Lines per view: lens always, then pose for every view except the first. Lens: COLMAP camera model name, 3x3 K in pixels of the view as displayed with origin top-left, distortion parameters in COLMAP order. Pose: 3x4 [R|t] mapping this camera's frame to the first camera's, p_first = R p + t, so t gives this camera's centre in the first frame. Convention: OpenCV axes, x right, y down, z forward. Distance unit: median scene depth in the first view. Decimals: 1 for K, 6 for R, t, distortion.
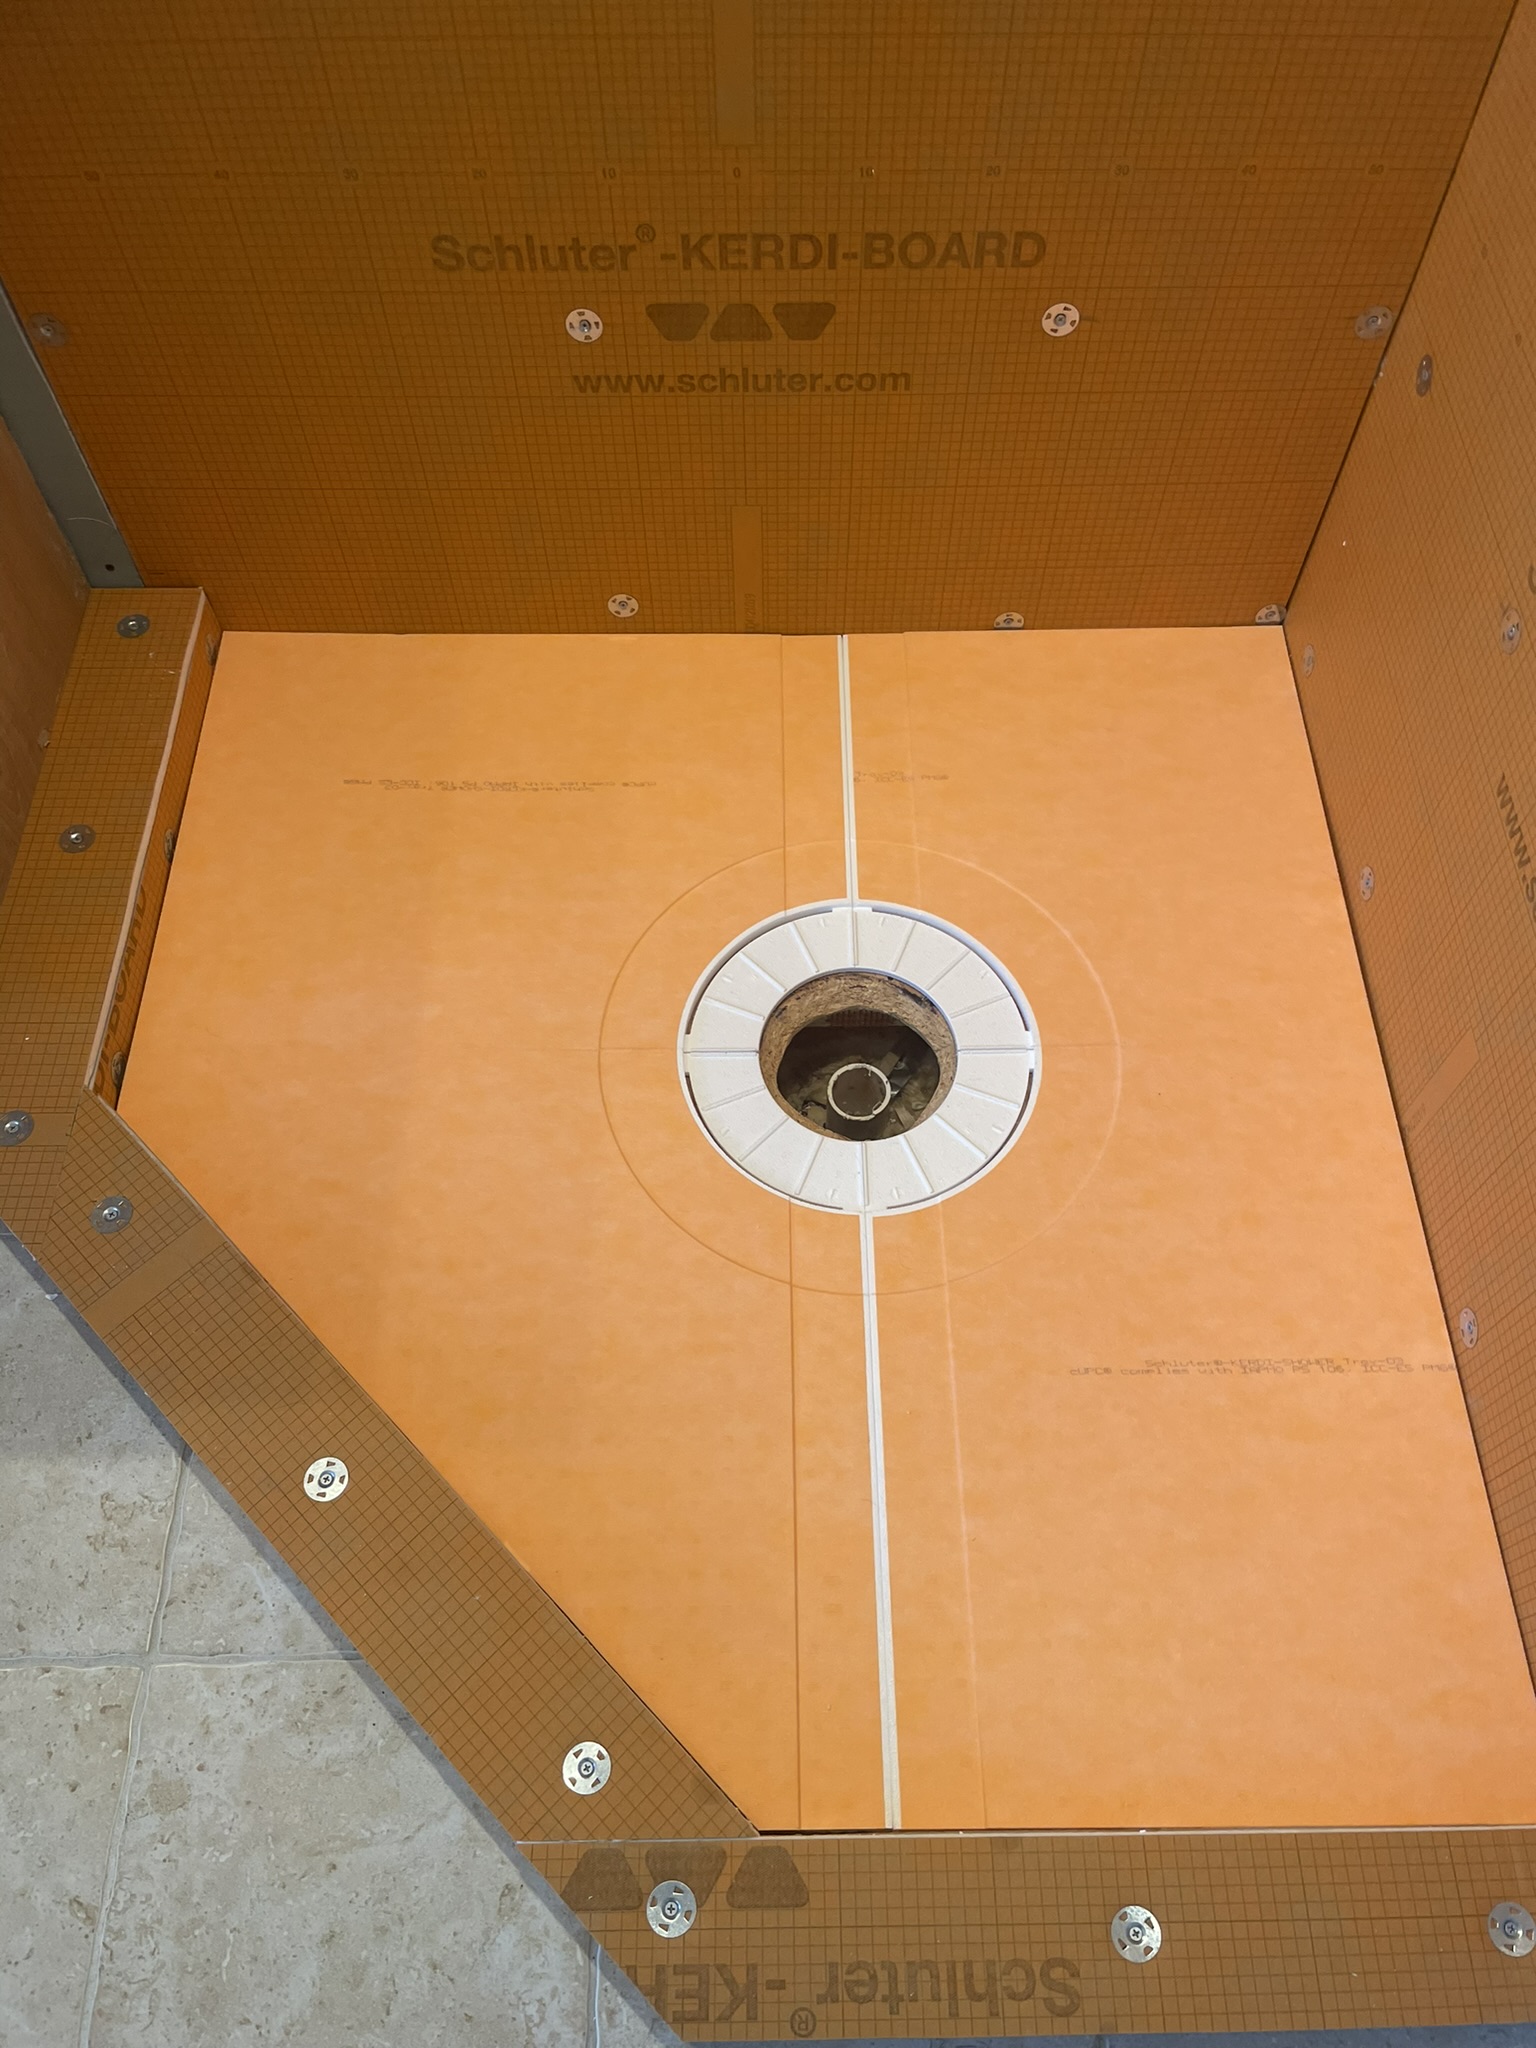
lens RADIAL K [[1557.3, 0, 787.5], [0, 1557.3, 1031.1], [0, 0, 1]] dist [0.085959, -0.116236]
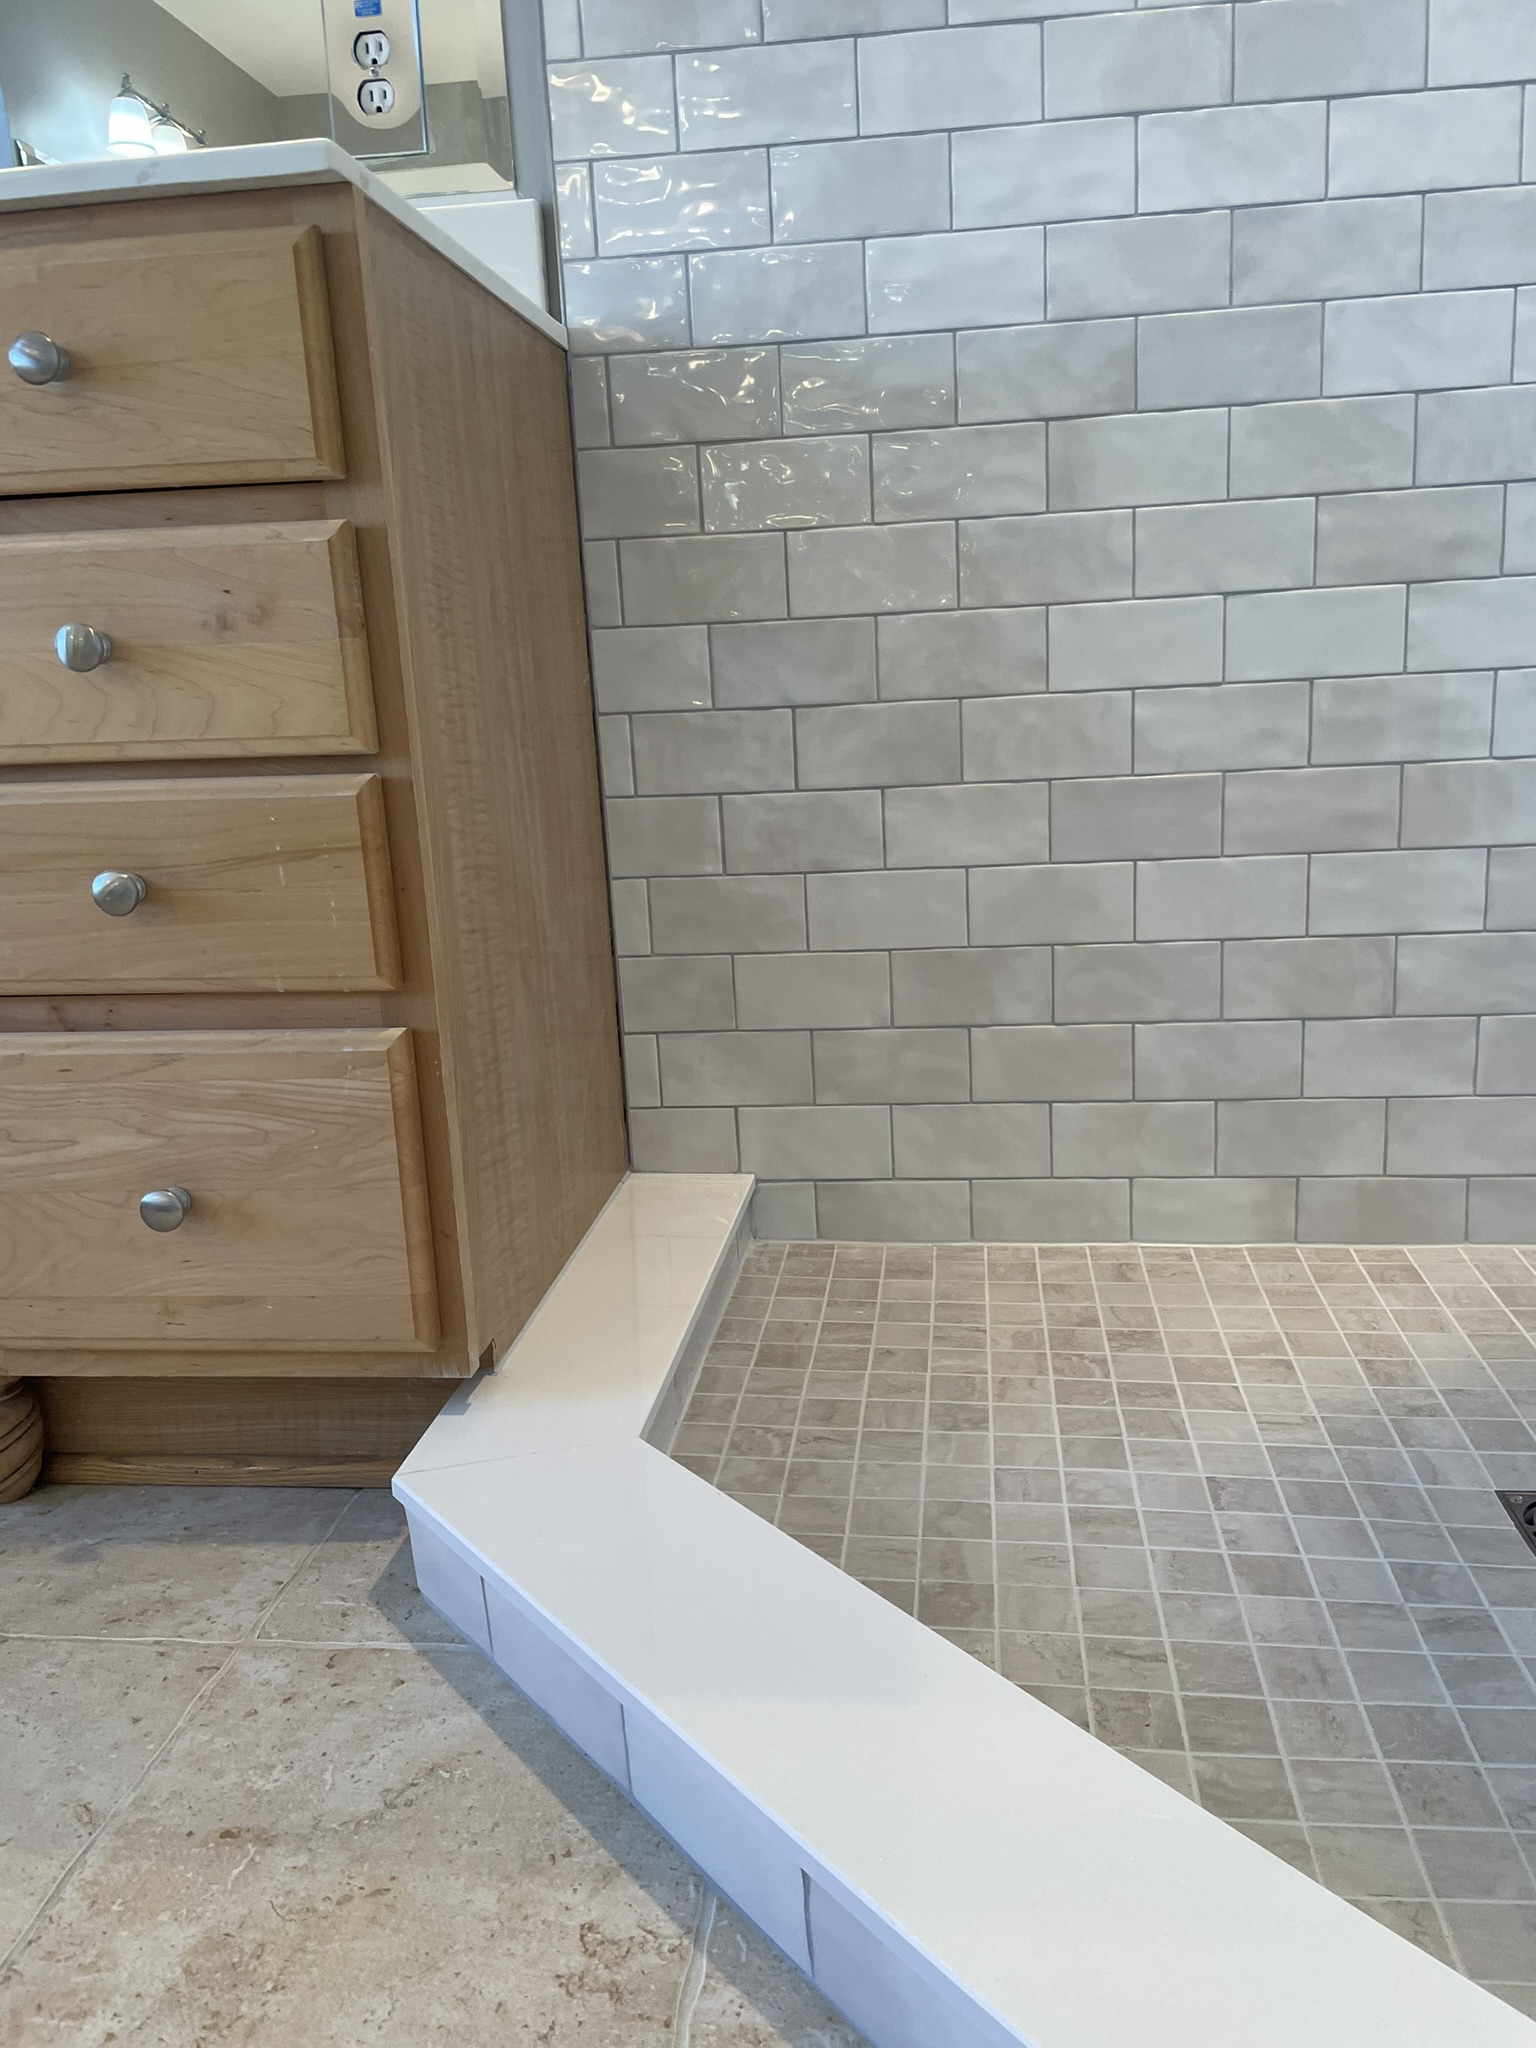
lens RADIAL K [[1557.3, 0, 786.2], [0, 1557.3, 1031.5], [0, 0, 1]] dist [0.085959, -0.116236]
pose [[0.990117, -0.019316, -0.138907, -0.257725], [-0.088569, 0.681835, -0.726125, 0.501369], [0.108737, 0.731251, 0.673385, 0.321344]]
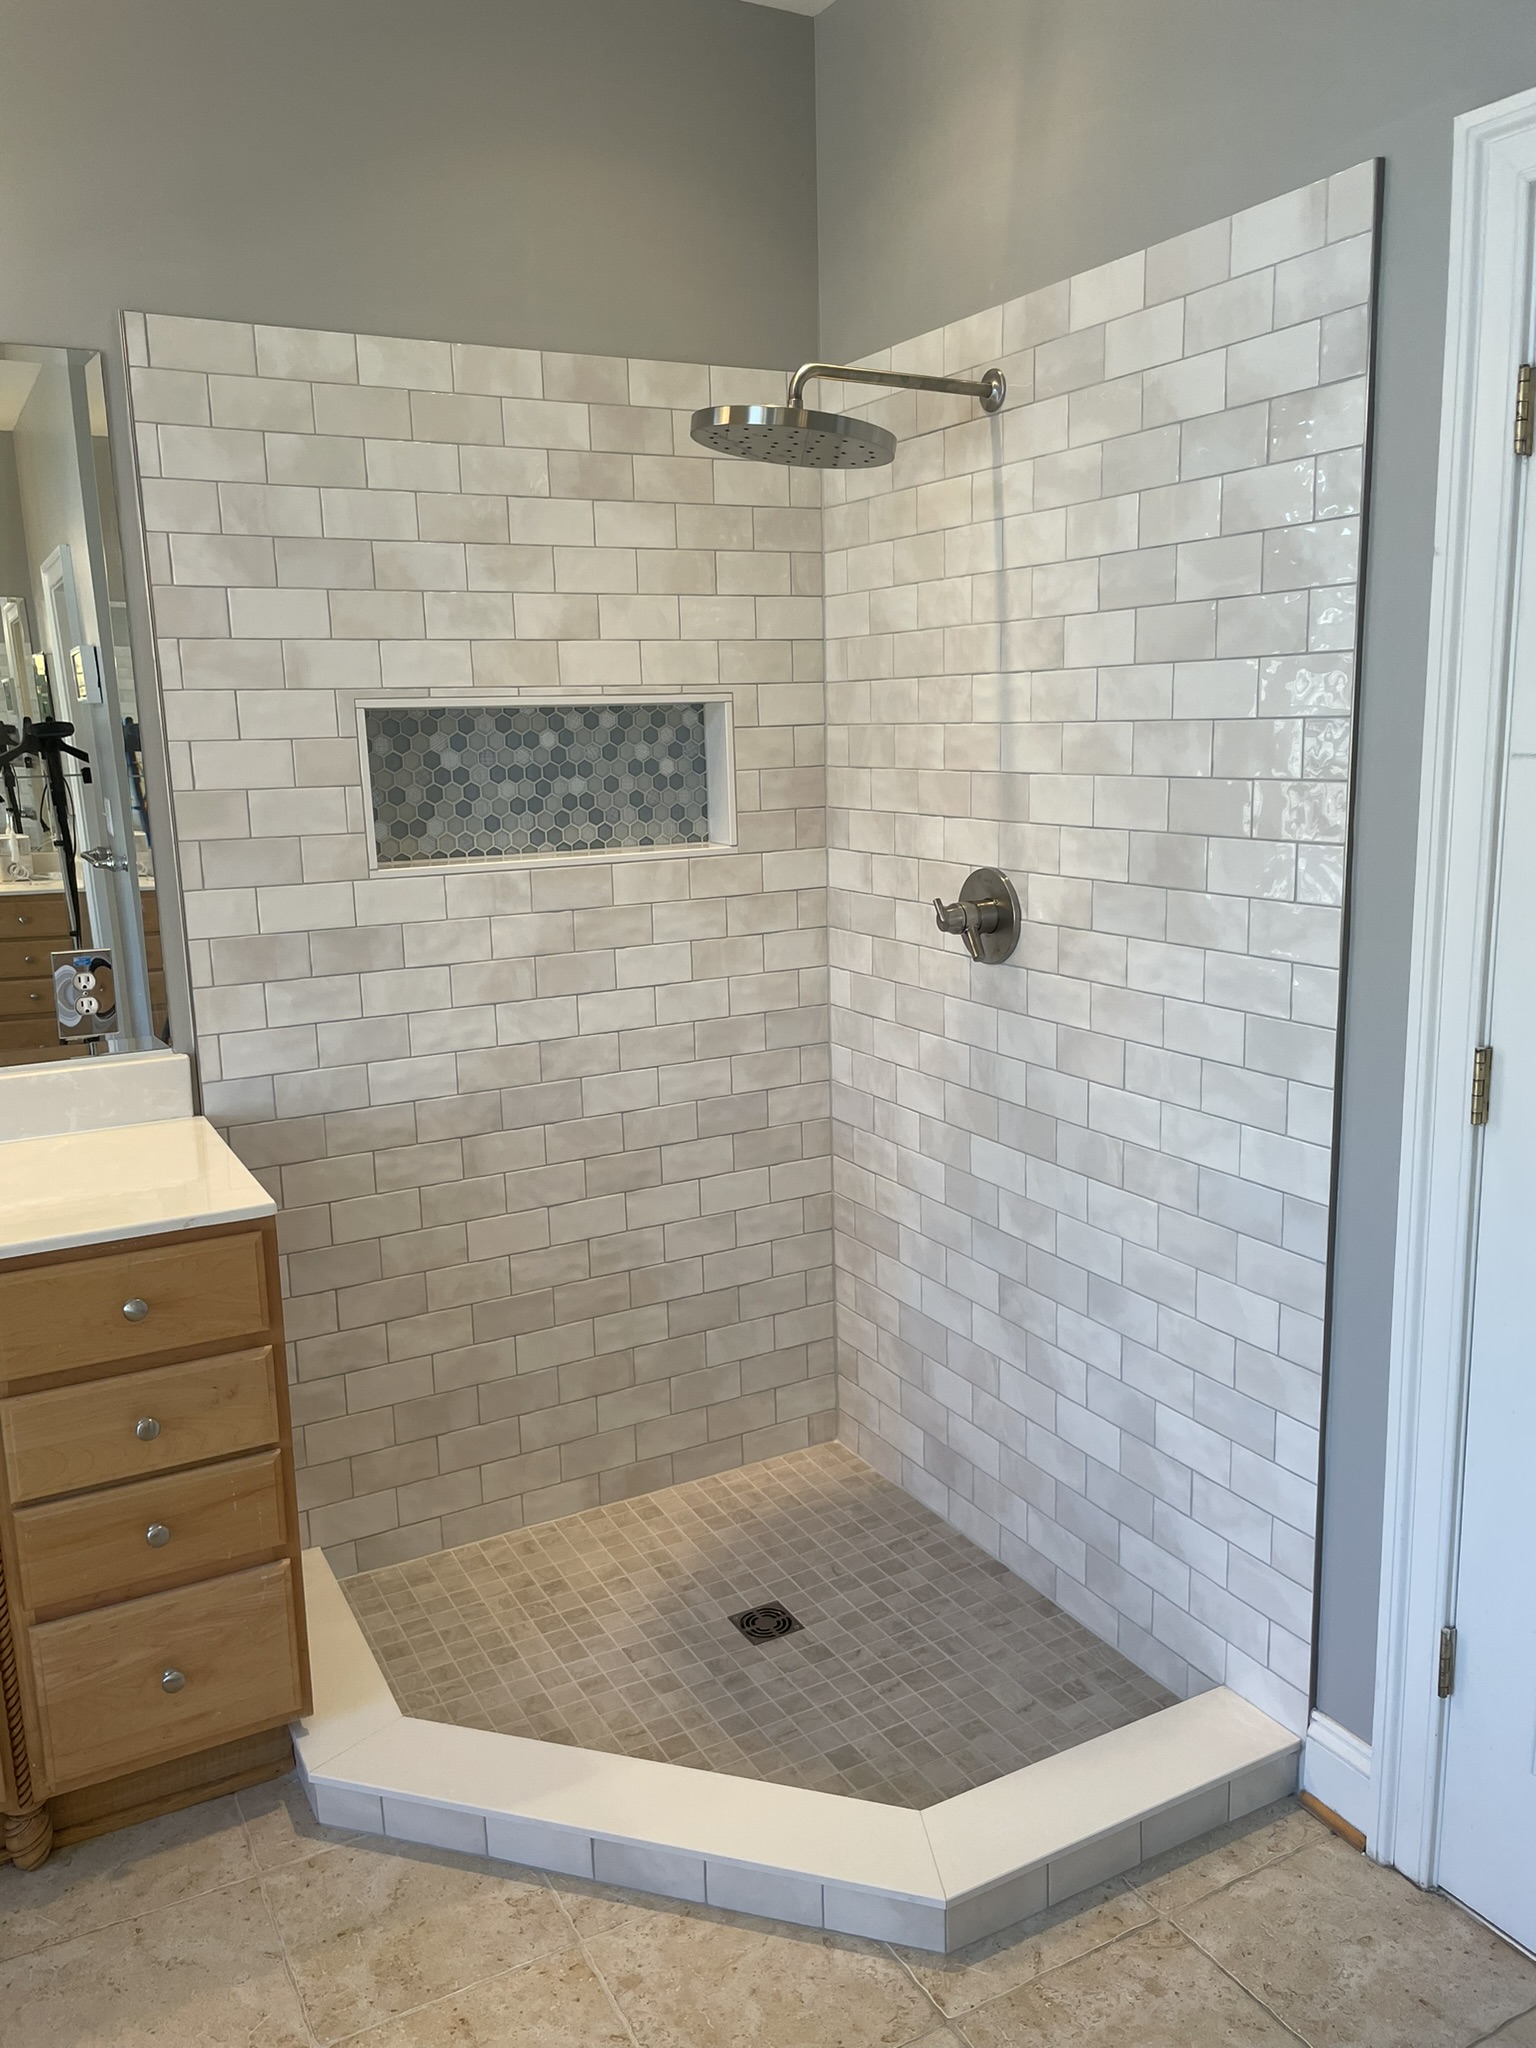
lens RADIAL K [[1557.3, 0, 760.6], [0, 1557.3, 1015.5], [0, 0, 1]] dist [0.085959, -0.116236]
pose [[0.885394, -0.111222, 0.451340, -0.856796], [0.416099, 0.622467, -0.662870, 0.950612], [-0.207219, 0.774703, 0.597407, -0.831842]]
